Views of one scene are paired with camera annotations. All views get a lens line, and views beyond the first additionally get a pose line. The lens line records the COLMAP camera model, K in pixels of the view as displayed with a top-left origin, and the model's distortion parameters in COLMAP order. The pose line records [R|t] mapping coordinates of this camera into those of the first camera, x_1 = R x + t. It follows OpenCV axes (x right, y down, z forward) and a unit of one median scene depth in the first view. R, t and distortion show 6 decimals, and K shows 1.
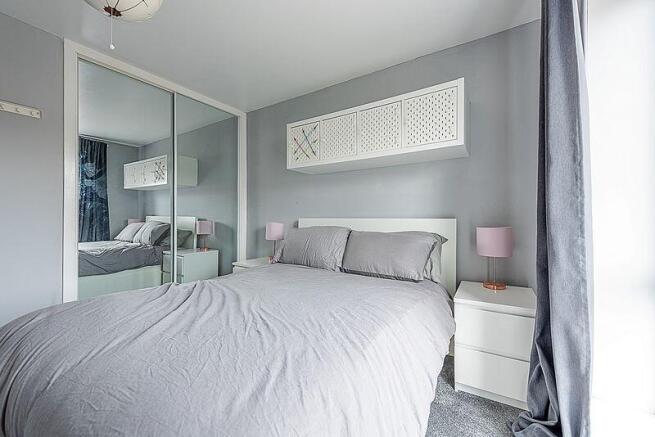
lens RADIAL K [[268.5, 0, 327.5], [0, 268.5, 218.5], [0, 0, 1]] dist [0.000377, 0.000118]
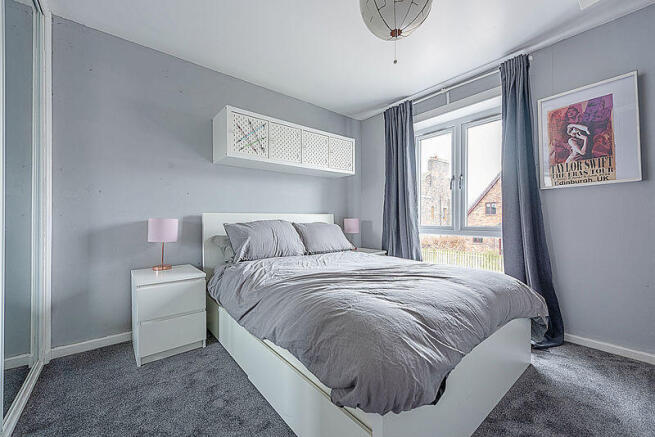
lens RADIAL K [[260.6, 0, 327.5], [0, 260.6, 218.5], [0, 0, 1]] dist [0.000393, 0.000048]
pose [[0.286890, 0.001425, 0.957963, -0.970618], [0.003063, 0.999992, -0.002405, 0.026377], [-0.957959, 0.003624, 0.286883, 0.491700]]
